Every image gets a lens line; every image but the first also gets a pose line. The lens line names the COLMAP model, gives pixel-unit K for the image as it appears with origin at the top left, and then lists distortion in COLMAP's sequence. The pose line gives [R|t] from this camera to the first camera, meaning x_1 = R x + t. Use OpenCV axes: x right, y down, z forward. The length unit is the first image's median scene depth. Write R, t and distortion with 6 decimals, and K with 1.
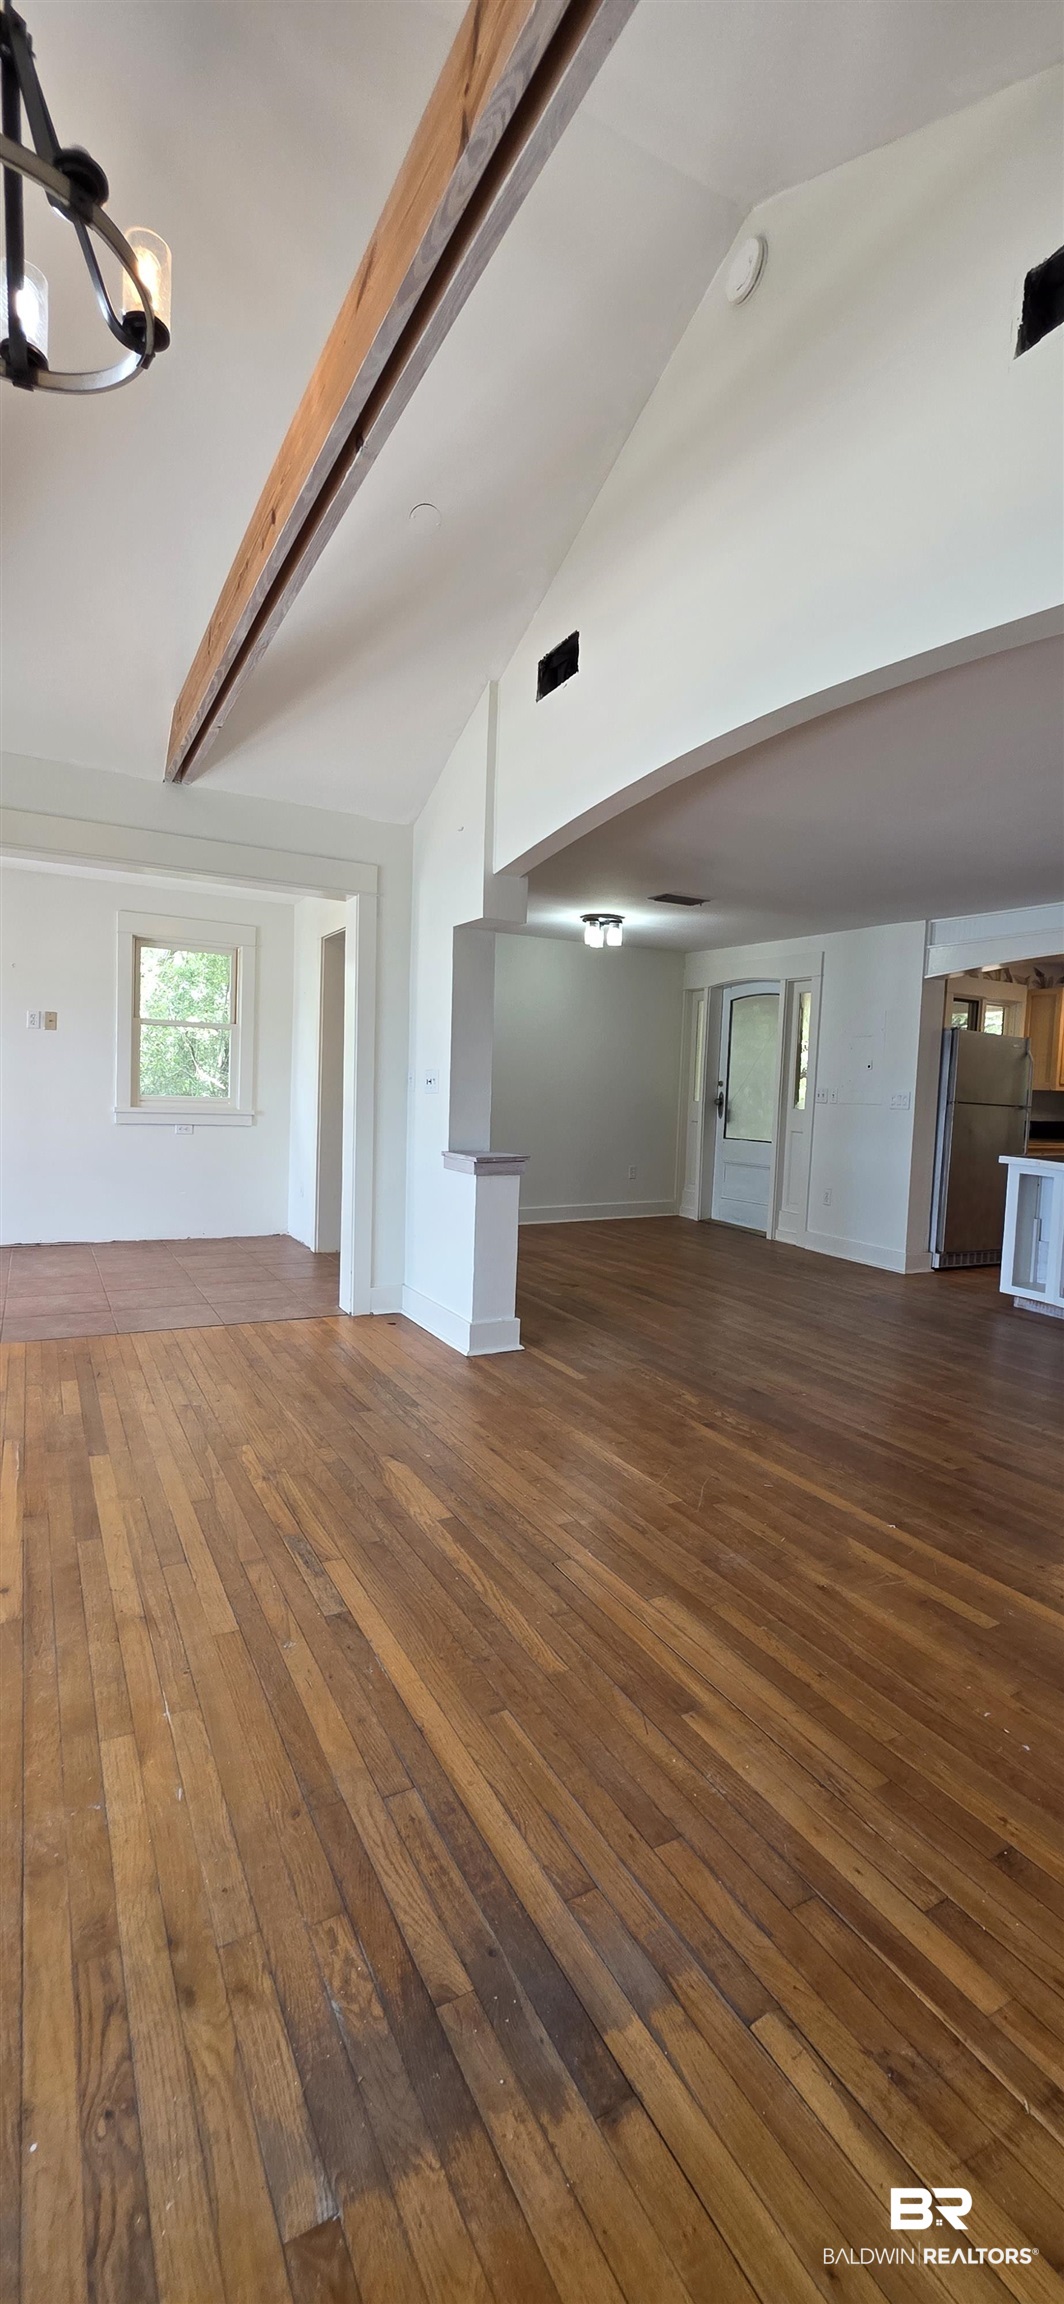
lens RADIAL K [[916.9, 0, 535.6], [0, 916.9, 1146.7], [0, 0, 1]] dist [-0.008471, 0.001284]
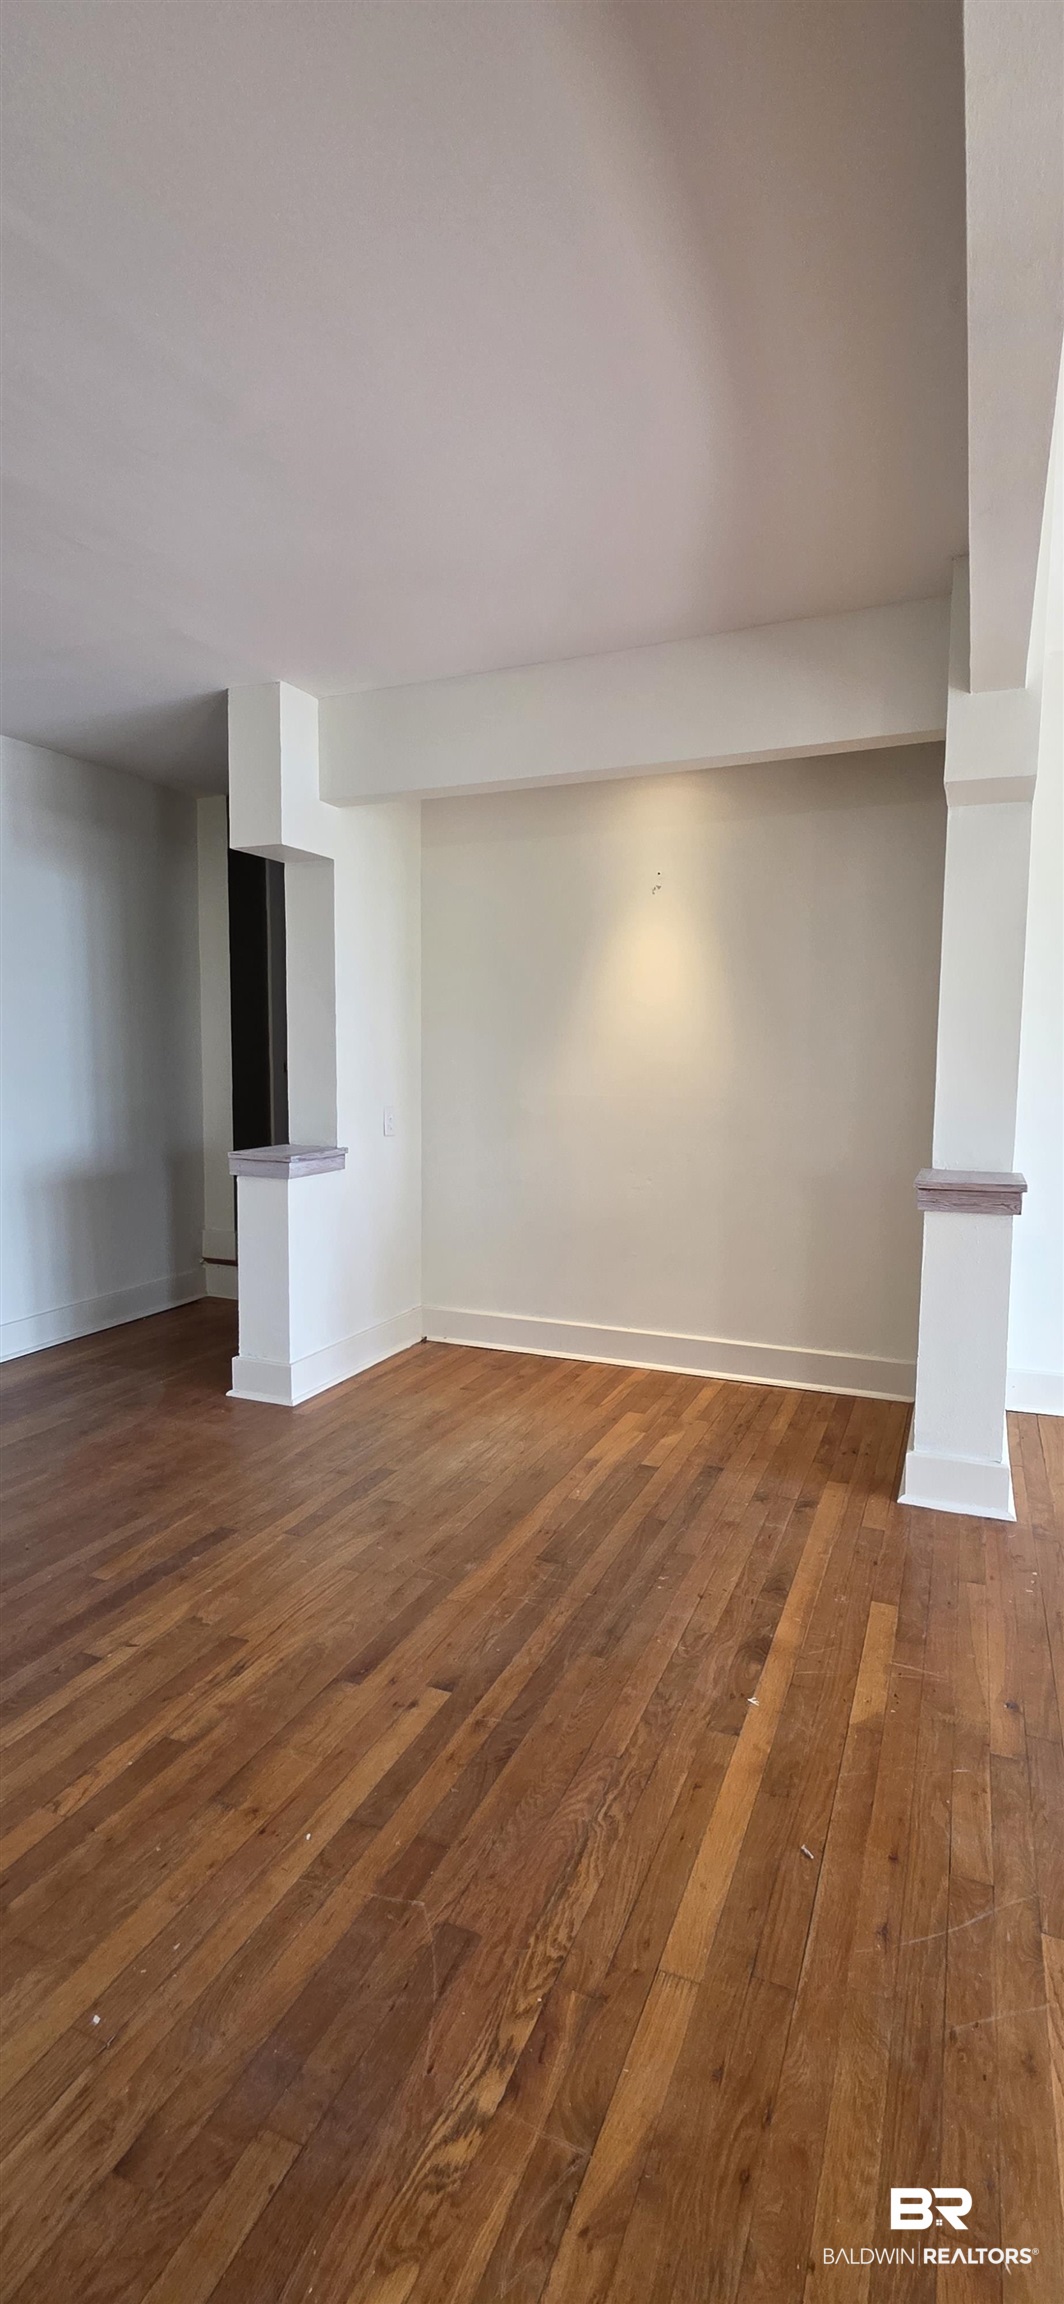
lens RADIAL K [[1046.6, 0, 539.2], [0, 1046.6, 1162.2], [0, 0, 1]] dist [0.004833, -0.000649]
pose [[-0.618566, -0.128116, 0.775218, -0.035031], [0.020633, 0.983629, 0.179022, -0.076518], [-0.785462, 0.126732, -0.605796, 1.164722]]
